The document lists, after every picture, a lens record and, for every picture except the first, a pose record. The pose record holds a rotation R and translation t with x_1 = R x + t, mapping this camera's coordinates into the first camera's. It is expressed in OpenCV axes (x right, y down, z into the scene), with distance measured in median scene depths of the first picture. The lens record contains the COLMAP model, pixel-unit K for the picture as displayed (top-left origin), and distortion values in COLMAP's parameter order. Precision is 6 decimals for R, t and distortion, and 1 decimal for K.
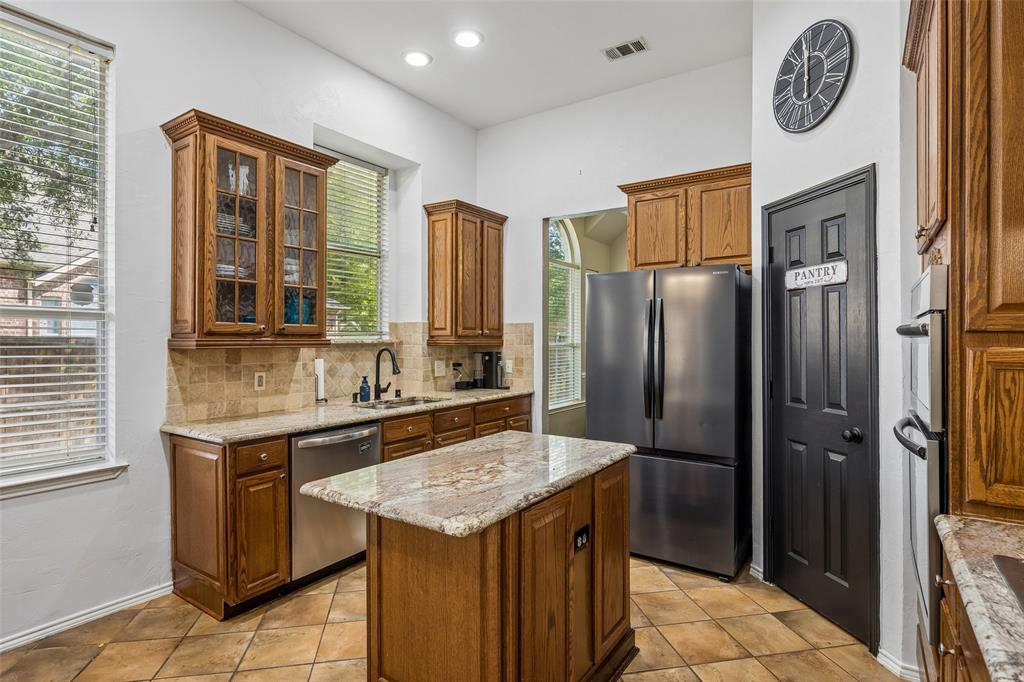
lens RADIAL K [[515.7, 0, 489.6], [0, 515.7, 339.1], [0, 0, 1]] dist [-0.010085, -0.000529]
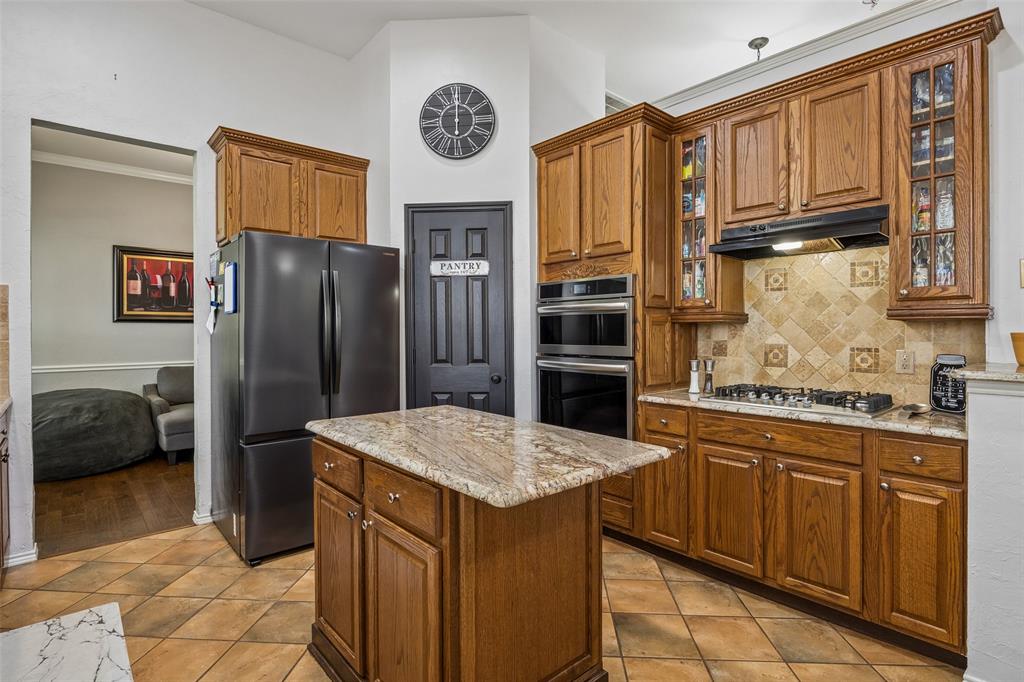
lens RADIAL K [[515.7, 0, 519.4], [0, 515.7, 332.0], [0, 0, 1]] dist [-0.010085, -0.000529]
pose [[0.227952, -0.007606, 0.973643, -0.574479], [0.003847, 0.999969, 0.006911, 0.033177], [-0.973665, 0.002171, 0.227974, 0.460343]]
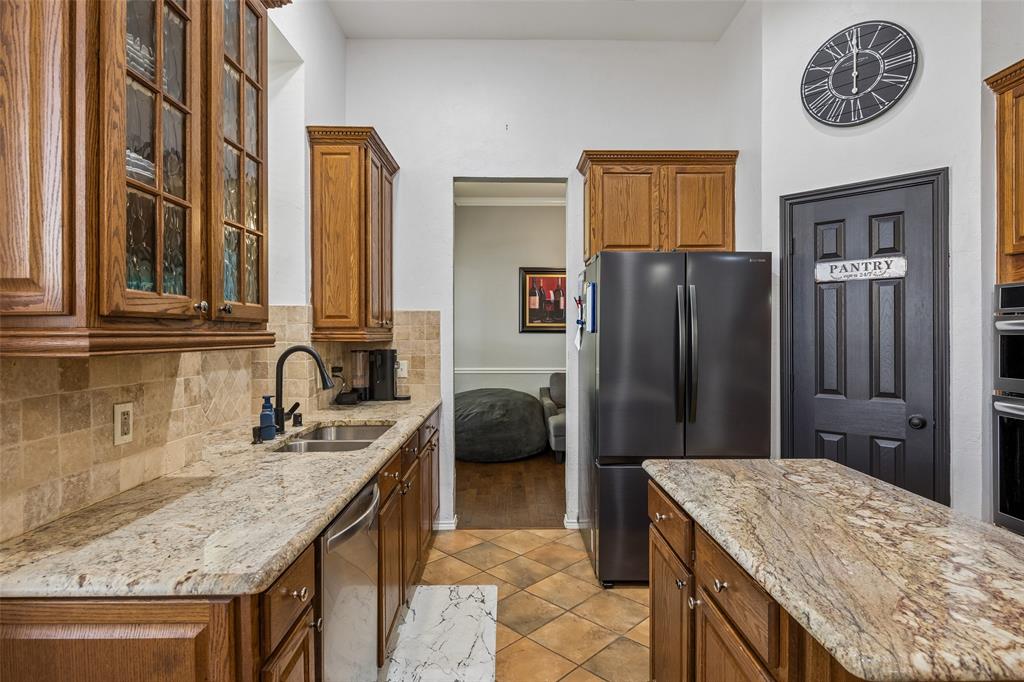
lens RADIAL K [[547.5, 0, 505.1], [0, 547.5, 337.3], [0, 0, 1]] dist [-0.007677, 0.000252]
pose [[0.816057, -0.006221, 0.577938, -0.494545], [0.001594, 0.999963, 0.008512, 0.001372], [-0.577970, -0.006025, 0.816036, 0.447013]]
